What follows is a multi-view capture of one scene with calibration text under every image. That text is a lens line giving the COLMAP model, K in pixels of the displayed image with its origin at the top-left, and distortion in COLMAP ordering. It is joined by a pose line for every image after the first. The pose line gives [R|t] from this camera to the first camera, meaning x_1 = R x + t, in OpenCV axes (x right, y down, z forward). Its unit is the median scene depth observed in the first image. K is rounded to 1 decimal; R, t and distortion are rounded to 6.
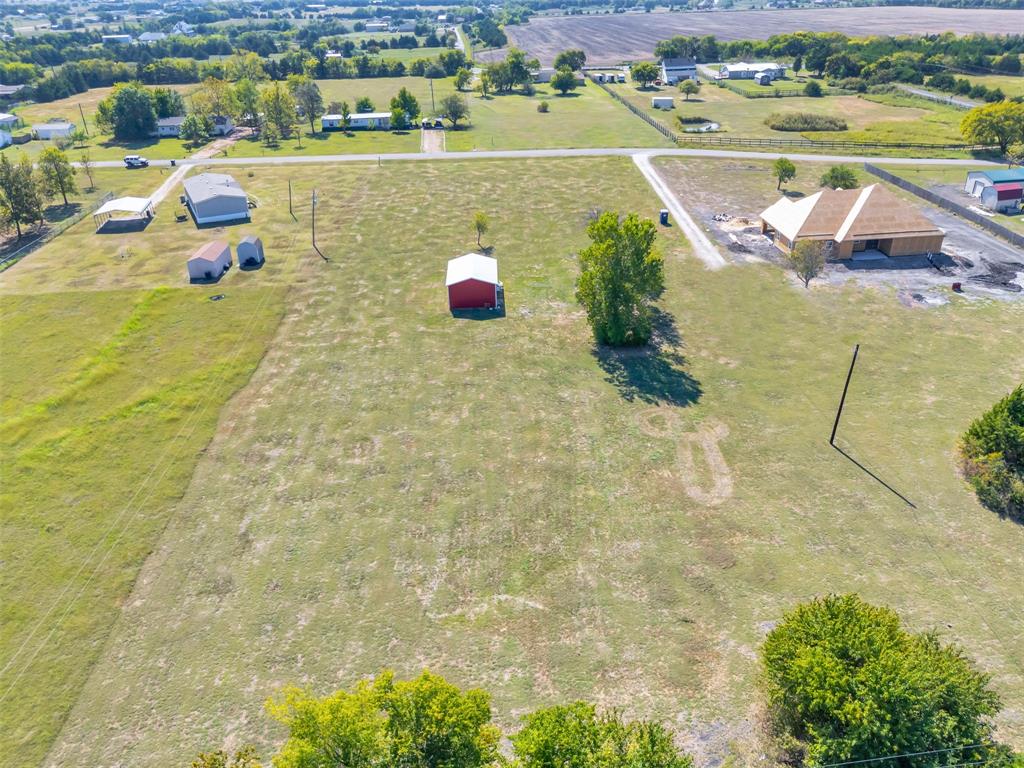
lens RADIAL K [[763.1, 0, 509.9], [0, 763.1, 385.9], [0, 0, 1]] dist [0.063930, -0.061150]
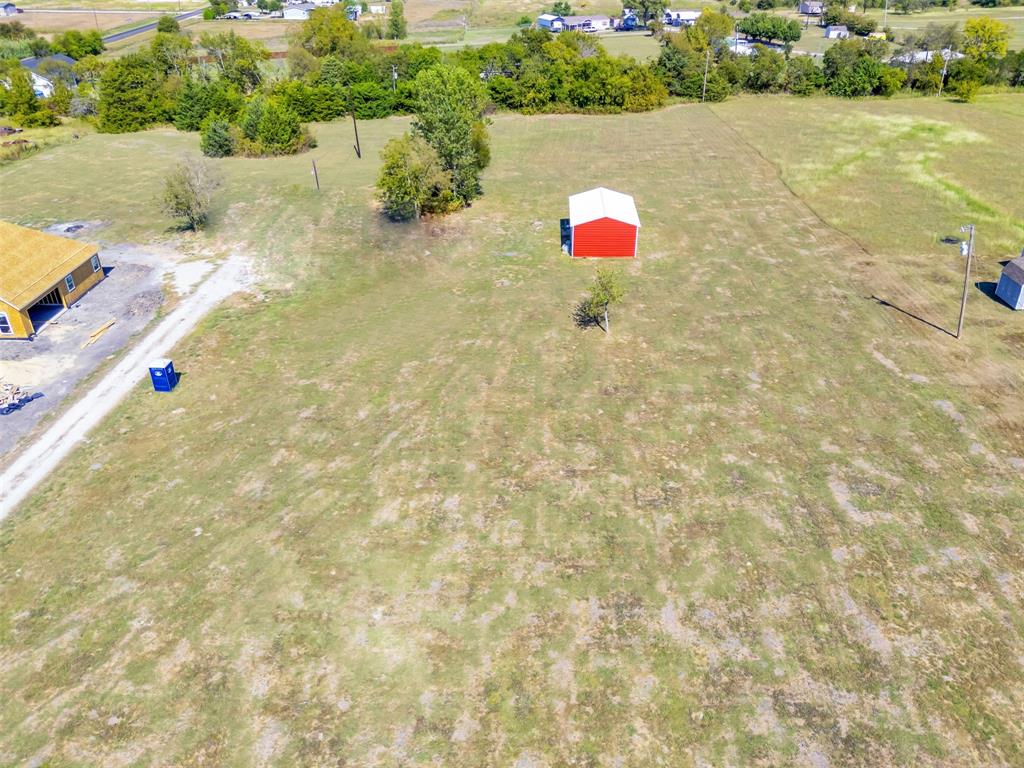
lens RADIAL K [[763.1, 0, 509.9], [0, 763.1, 385.9], [0, 0, 1]] dist [0.063930, -0.061150]
pose [[-0.996147, -0.013179, 0.086700, -0.028068], [0.067319, 0.518685, 0.852311, -0.775723], [-0.056202, 0.854864, -0.515799, 1.682640]]
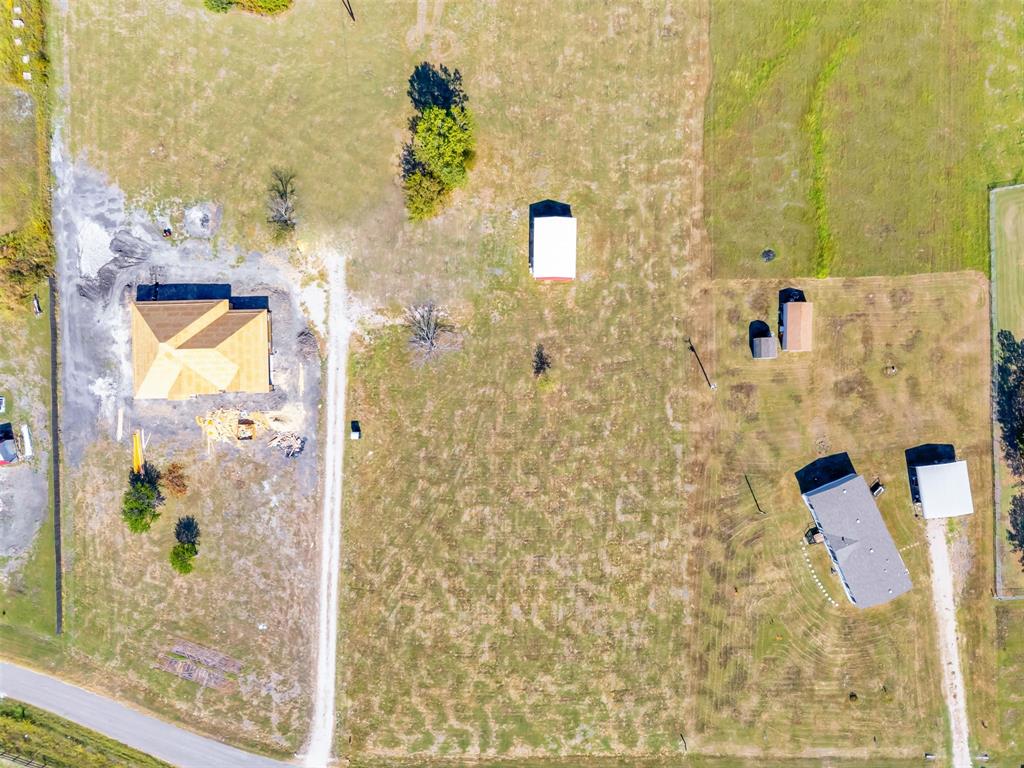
lens RADIAL K [[755.8, 0, 507.7], [0, 755.8, 386.8], [0, 0, 1]] dist [0.067412, -0.058569]
pose [[-0.997281, -0.045226, 0.058184, -0.059176], [0.072712, -0.475472, 0.876721, -1.413189], [-0.011985, 0.878567, 0.477468, 0.681212]]
